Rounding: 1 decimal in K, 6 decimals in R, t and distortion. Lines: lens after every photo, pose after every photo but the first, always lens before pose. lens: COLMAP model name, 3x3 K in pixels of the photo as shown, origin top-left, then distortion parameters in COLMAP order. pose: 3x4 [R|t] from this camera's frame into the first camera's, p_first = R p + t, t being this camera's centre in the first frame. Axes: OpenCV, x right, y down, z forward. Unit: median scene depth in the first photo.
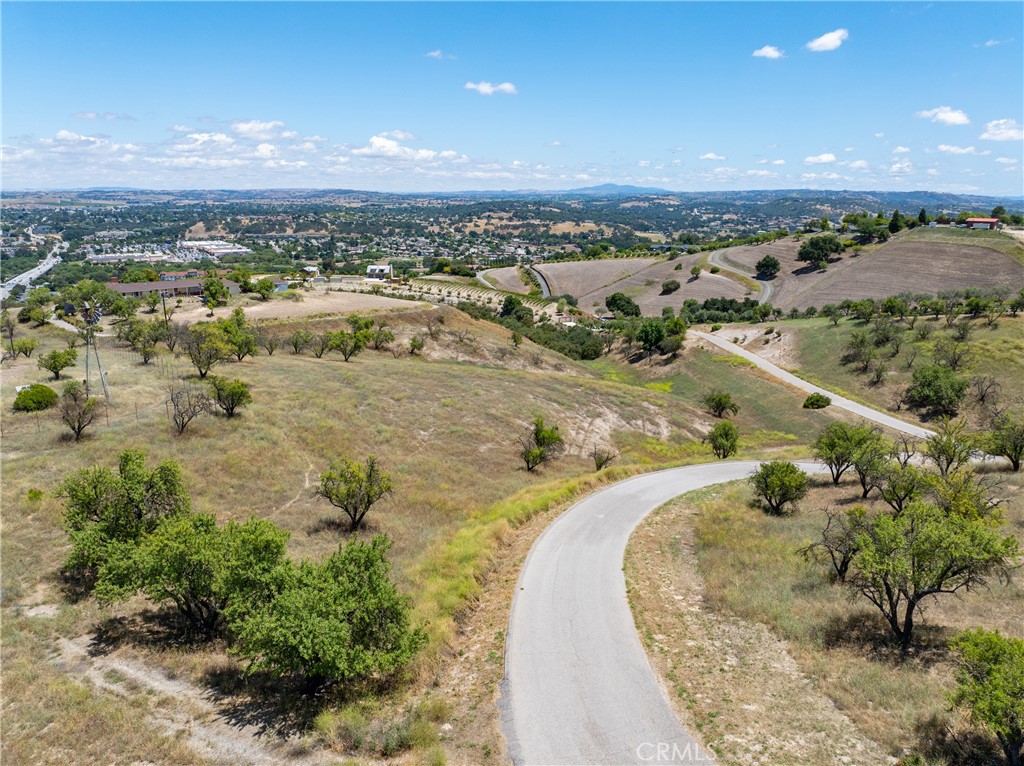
lens RADIAL K [[719.6, 0, 509.9], [0, 719.6, 381.6], [0, 0, 1]] dist [-0.040923, 0.008394]
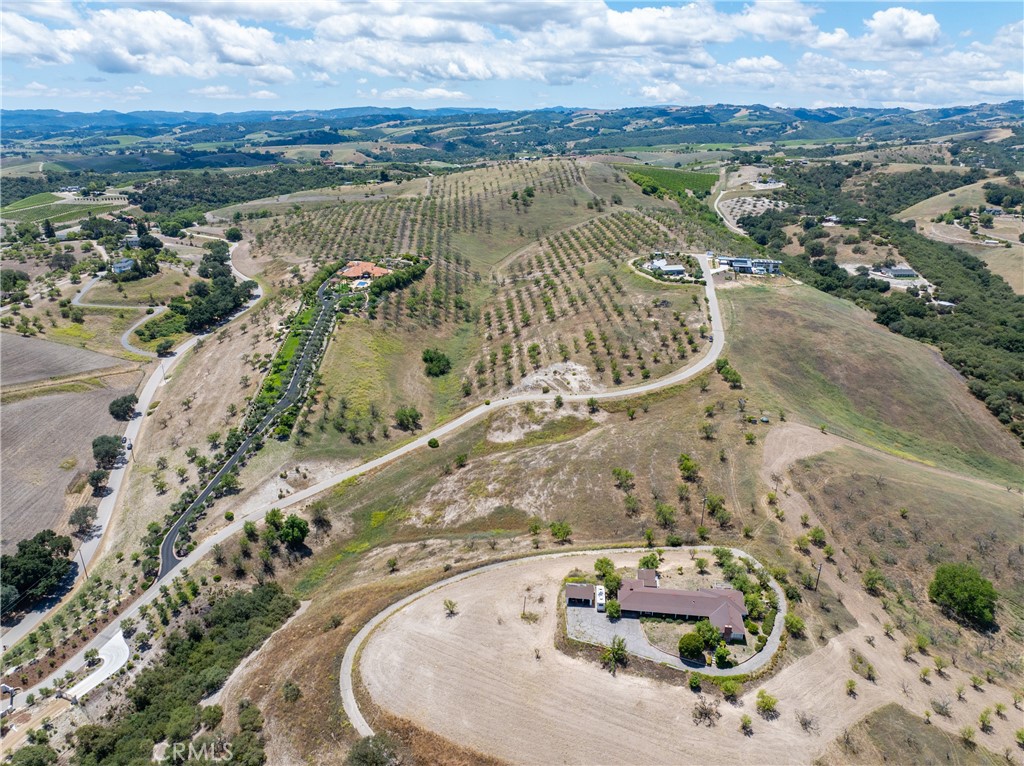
lens RADIAL K [[719.6, 0, 515.0], [0, 719.6, 381.8], [0, 0, 1]] dist [-0.040923, 0.008394]
pose [[-0.711844, -0.256152, 0.653960, -0.417517], [0.158688, 0.848382, 0.505040, -0.443899], [-0.684175, 0.463285, -0.563268, 0.740063]]
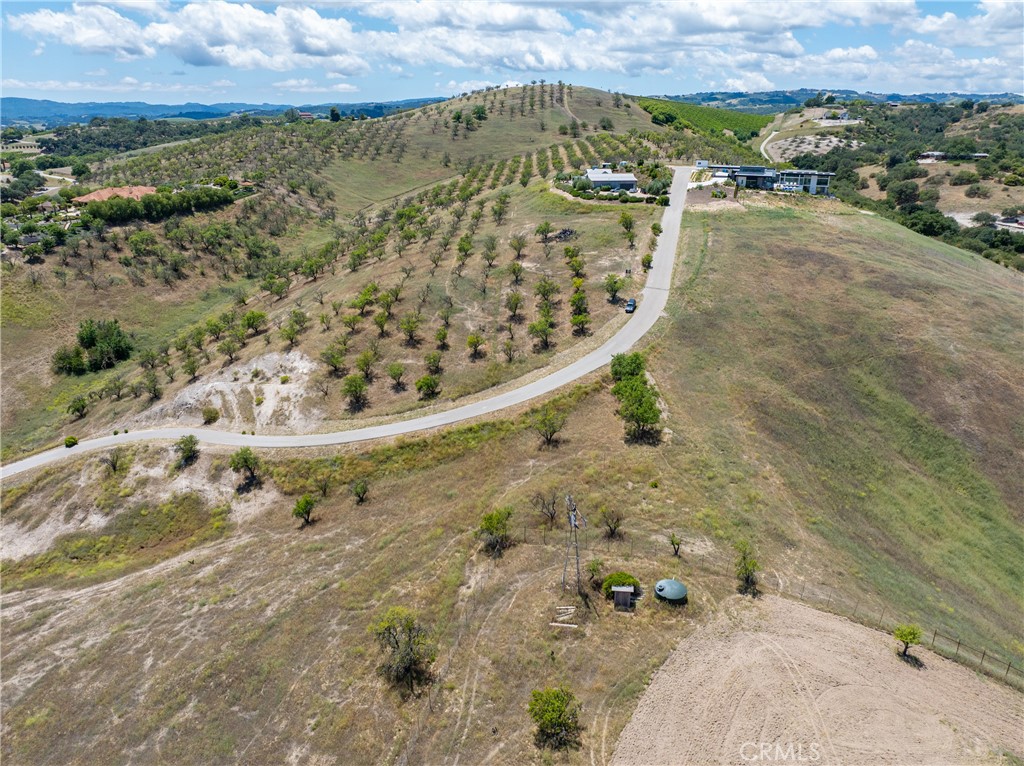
lens RADIAL K [[719.6, 0, 516.6], [0, 719.6, 381.1], [0, 0, 1]] dist [-0.040923, 0.008394]
pose [[-0.636050, -0.281742, 0.718374, -0.221668], [0.178732, 0.851854, 0.492342, -0.143224], [-0.750663, 0.441550, -0.491465, 0.263477]]
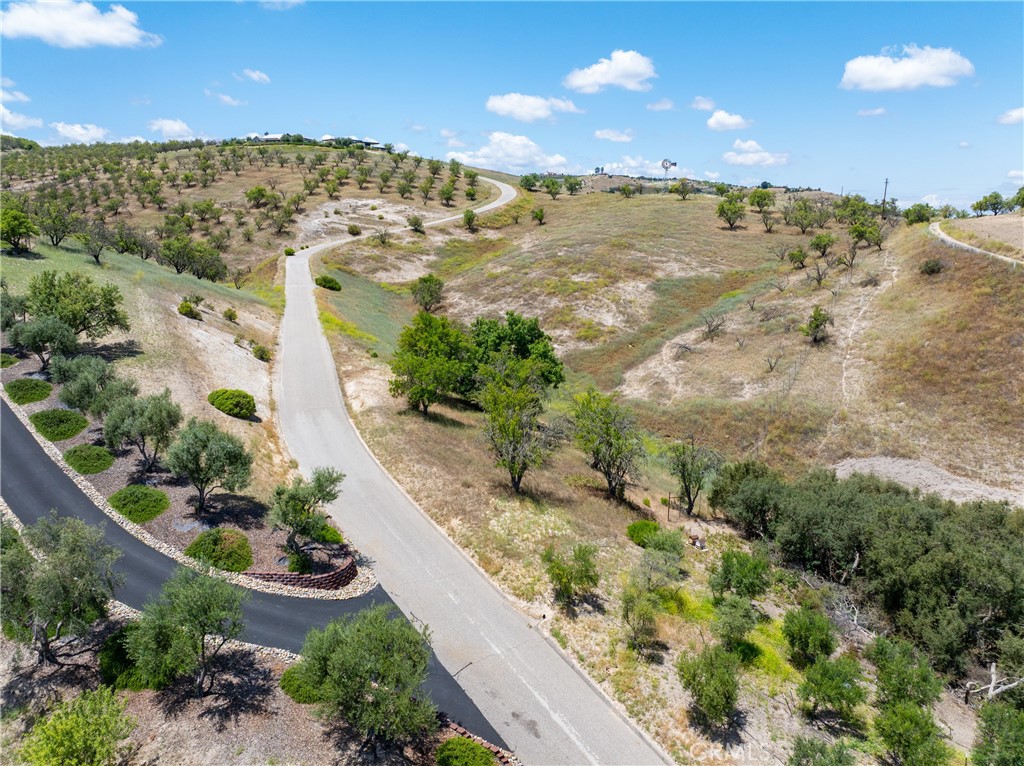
lens RADIAL K [[719.6, 0, 512.4], [0, 719.6, 381.1], [0, 0, 1]] dist [-0.040923, 0.008394]
pose [[-0.973333, 0.039537, -0.225962, 0.155660], [-0.066434, 0.894240, 0.442630, -0.111927], [0.219565, 0.445838, -0.867767, 0.733688]]
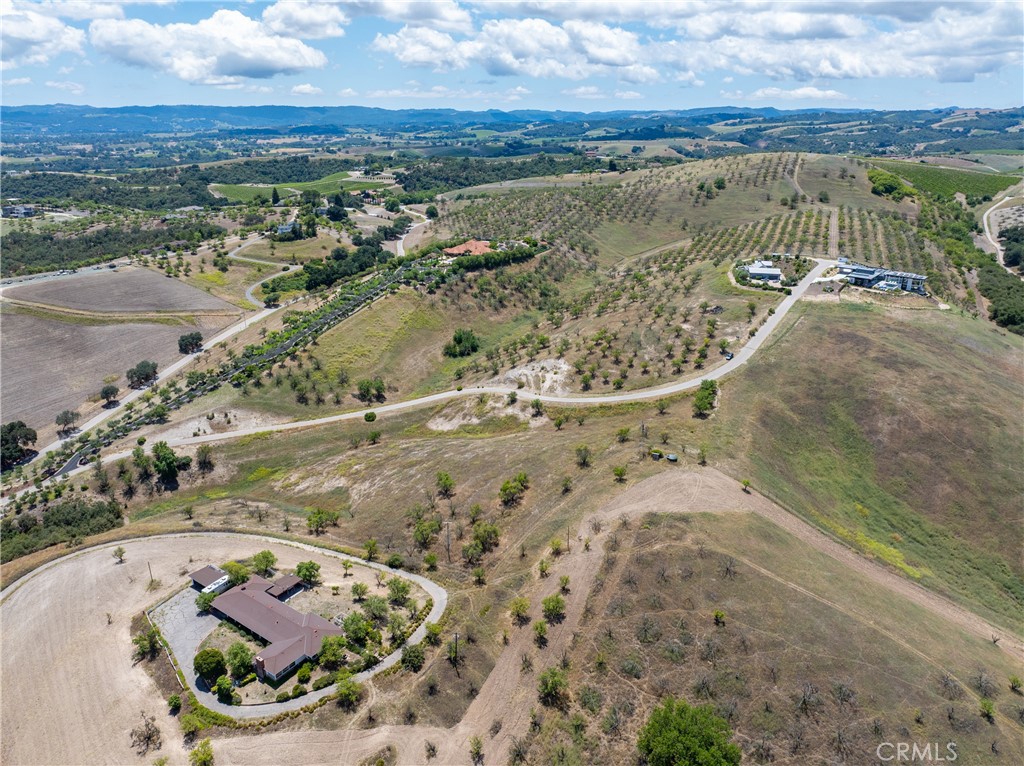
lens RADIAL K [[719.6, 0, 513.2], [0, 719.6, 380.8], [0, 0, 1]] dist [-0.040923, 0.008394]
pose [[-0.308368, -0.338181, 0.889125, -0.577330], [0.227731, 0.881251, 0.414169, -0.316205], [-0.923606, 0.330198, -0.194735, 0.373161]]
